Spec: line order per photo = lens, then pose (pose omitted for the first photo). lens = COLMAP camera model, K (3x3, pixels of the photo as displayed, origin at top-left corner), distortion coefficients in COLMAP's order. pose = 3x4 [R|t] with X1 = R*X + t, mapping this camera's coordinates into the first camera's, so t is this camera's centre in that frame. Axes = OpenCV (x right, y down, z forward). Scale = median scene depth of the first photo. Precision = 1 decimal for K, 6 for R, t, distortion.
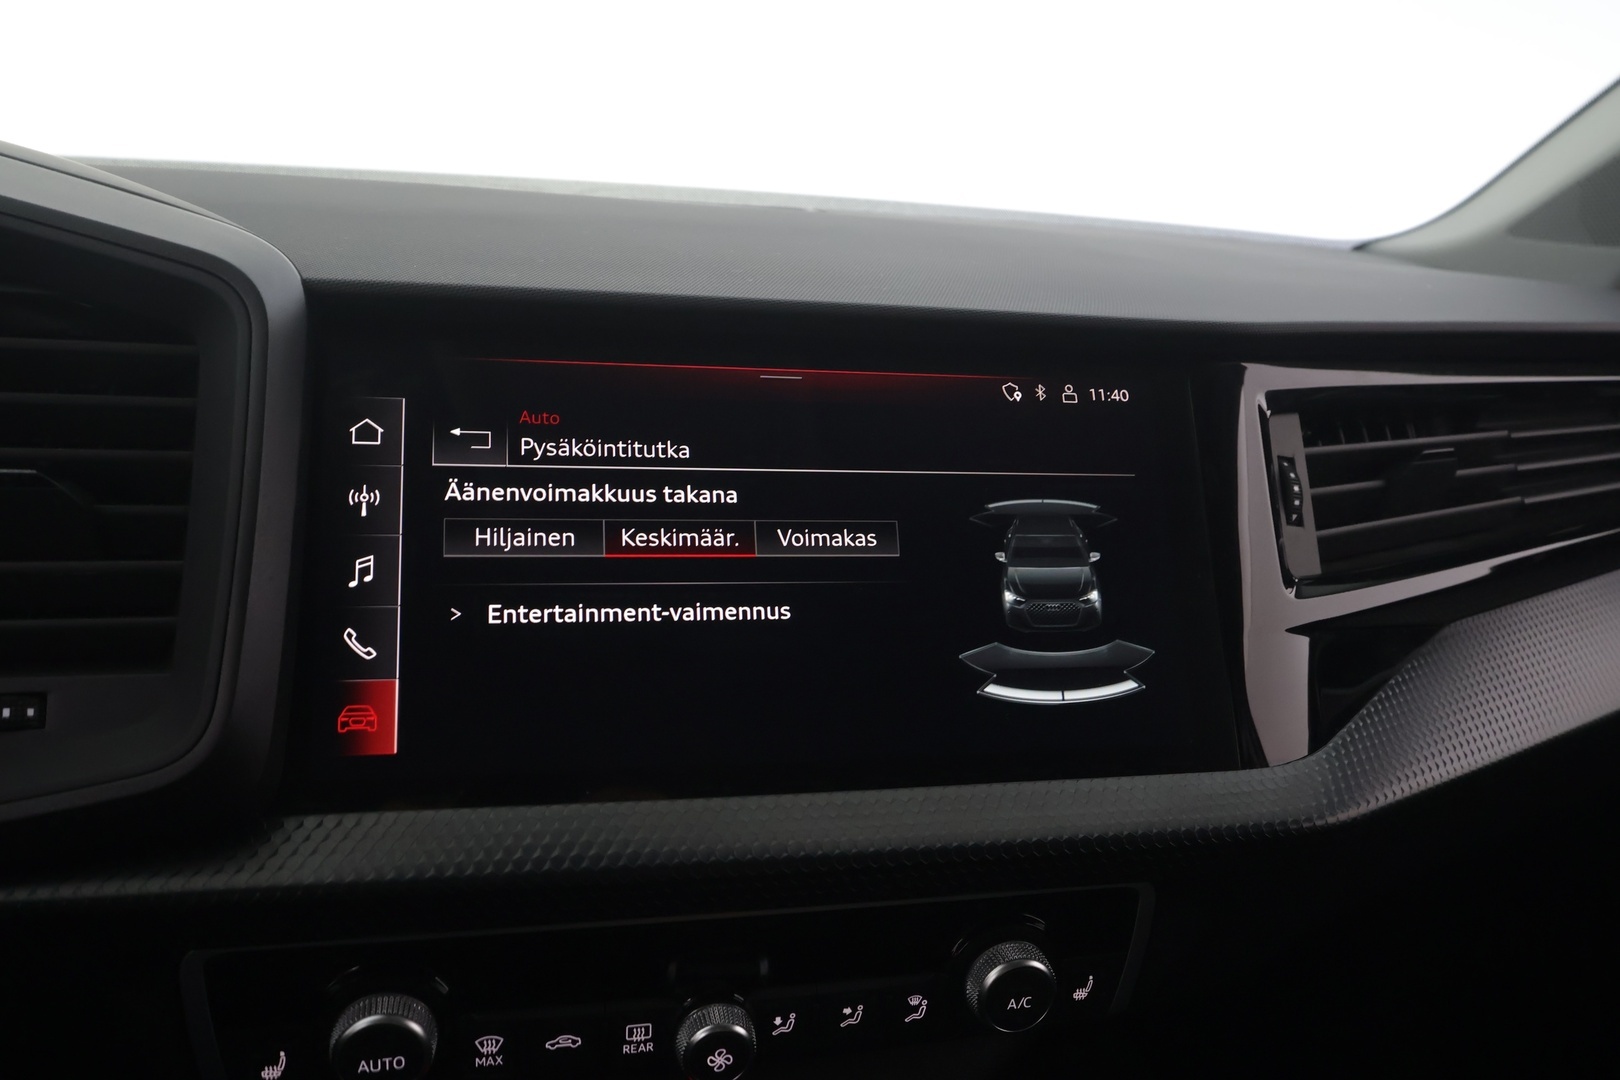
lens RADIAL K [[1219.2, 0, 797.1], [0, 1219.2, 537.2], [0, 0, 1]] dist [-0.003418, 0.013966]
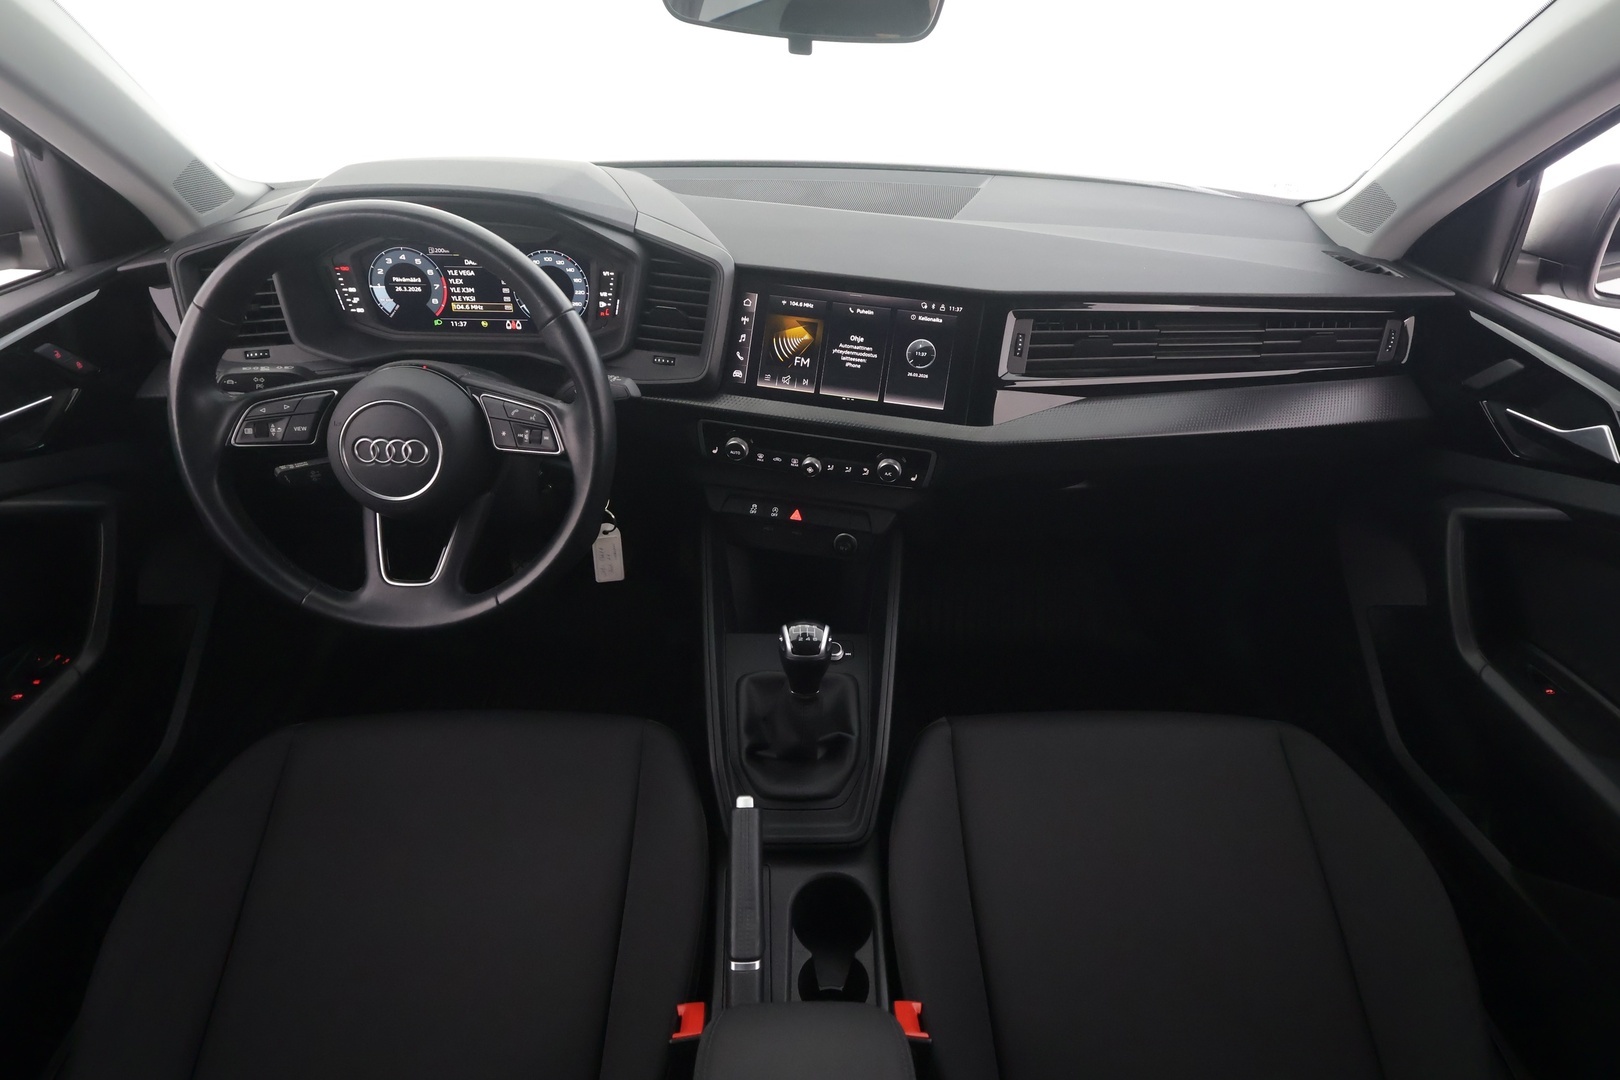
lens RADIAL K [[942.5, 0, 811.5], [0, 942.5, 541.3], [0, 0, 1]] dist [0.005003, 0.007316]
pose [[0.901828, 0.209456, -0.377936, 1.169926], [-0.096821, 0.950370, 0.295672, -0.276520], [0.421109, -0.230053, 0.877350, -1.806313]]
